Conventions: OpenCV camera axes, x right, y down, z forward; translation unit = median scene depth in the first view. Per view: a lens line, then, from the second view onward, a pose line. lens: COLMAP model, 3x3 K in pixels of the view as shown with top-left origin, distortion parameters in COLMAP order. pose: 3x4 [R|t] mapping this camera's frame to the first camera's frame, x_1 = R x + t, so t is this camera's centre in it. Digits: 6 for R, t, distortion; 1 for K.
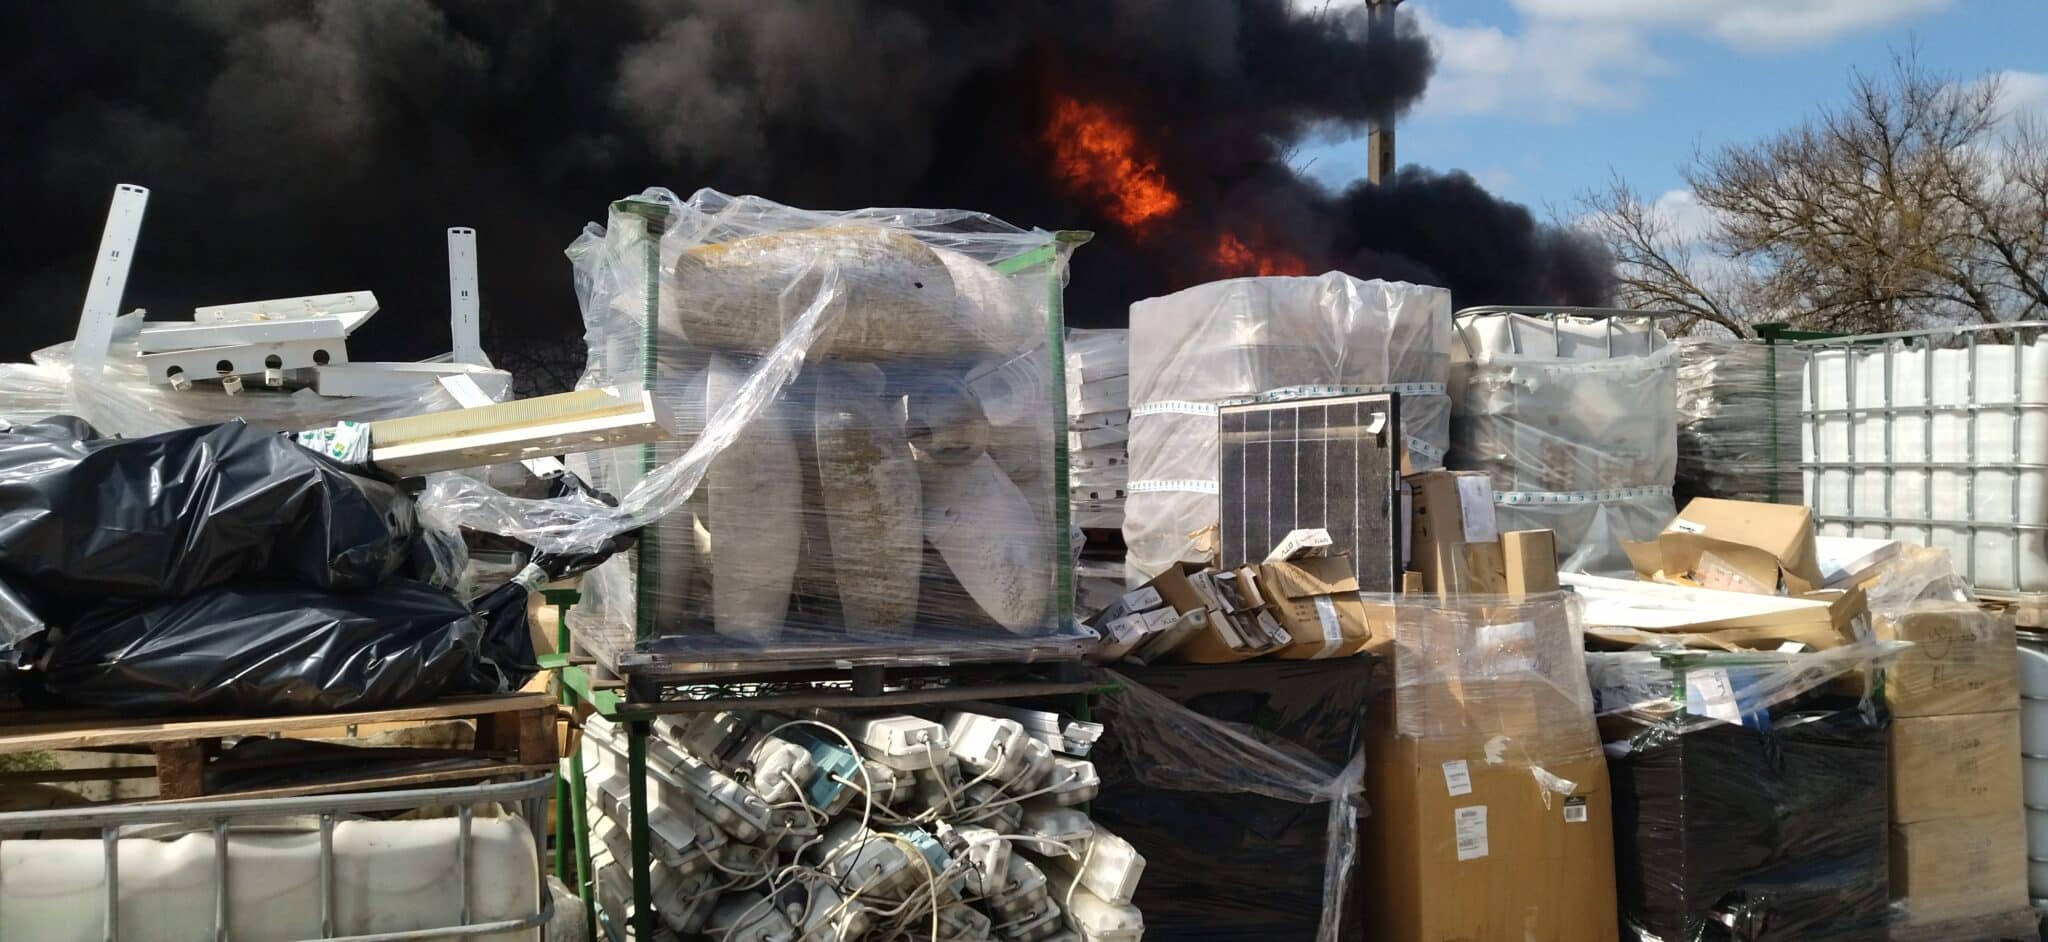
lens RADIAL K [[1554.6, 0, 1045.6], [0, 1554.6, 463.5], [0, 0, 1]] dist [0.099286, -0.135715]
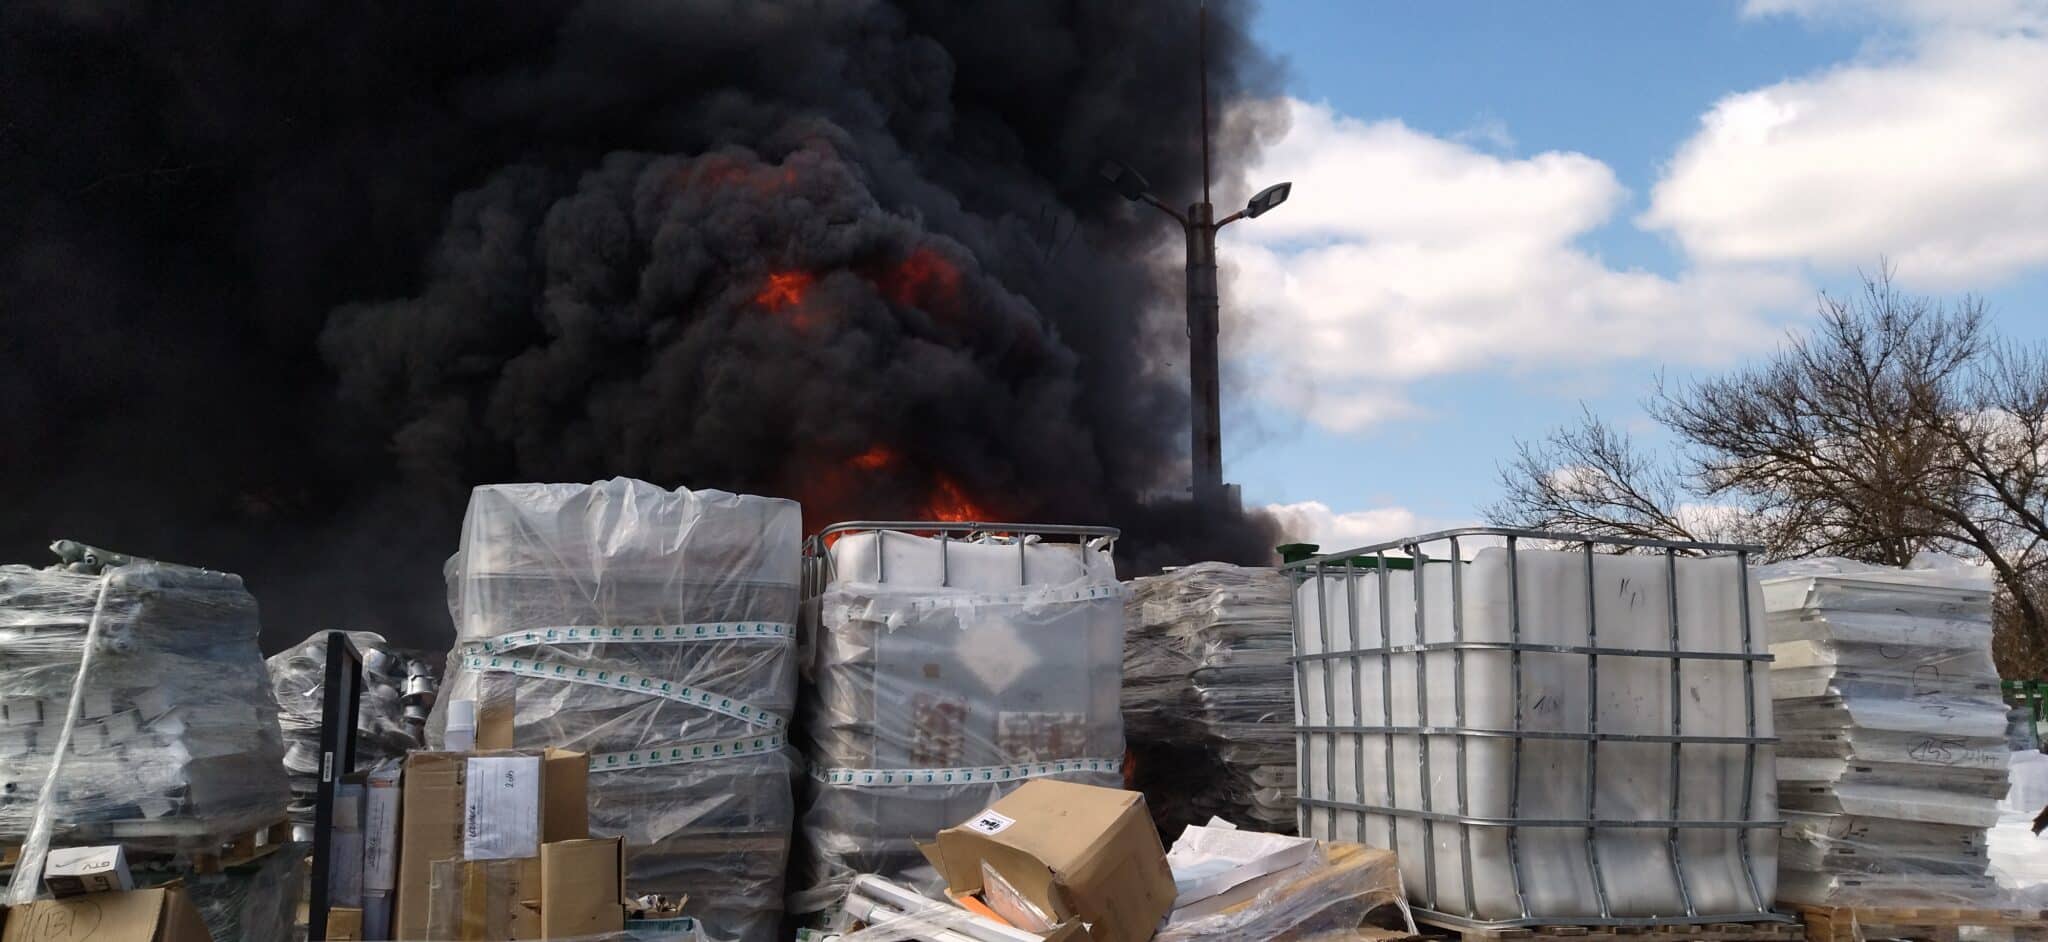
lens RADIAL K [[1554.6, 0, 1045.6], [0, 1554.6, 463.5], [0, 0, 1]] dist [0.099286, -0.135715]
pose [[0.998065, -0.016930, -0.059832, 0.421534], [0.006899, 0.986429, -0.164042, -0.002780], [0.061797, 0.163312, 0.984637, 0.251598]]
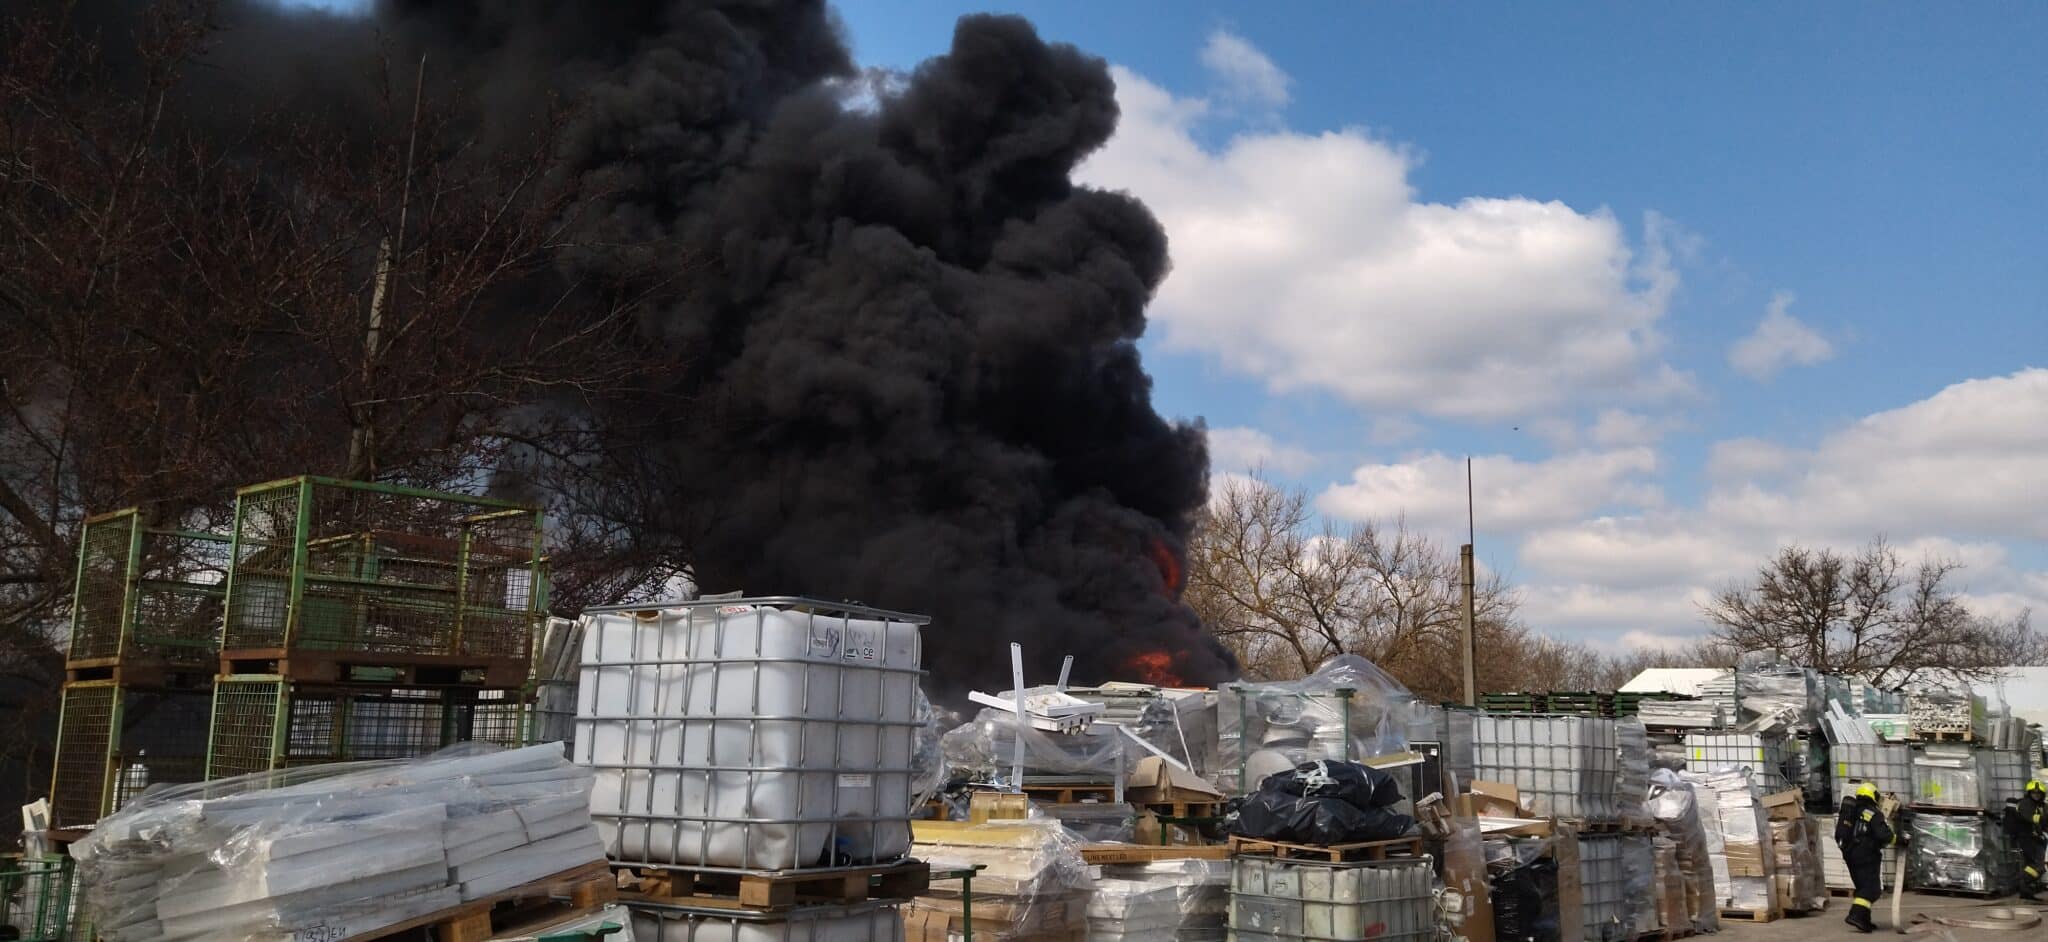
lens RADIAL K [[1554.6, 0, 1045.6], [0, 1554.6, 463.5], [0, 0, 1]] dist [0.099286, -0.135715]
pose [[0.891622, 0.094715, 0.442764, -1.219401], [-0.018897, 0.984808, -0.172615, -0.027629], [-0.452387, 0.145541, 0.879866, -0.872251]]
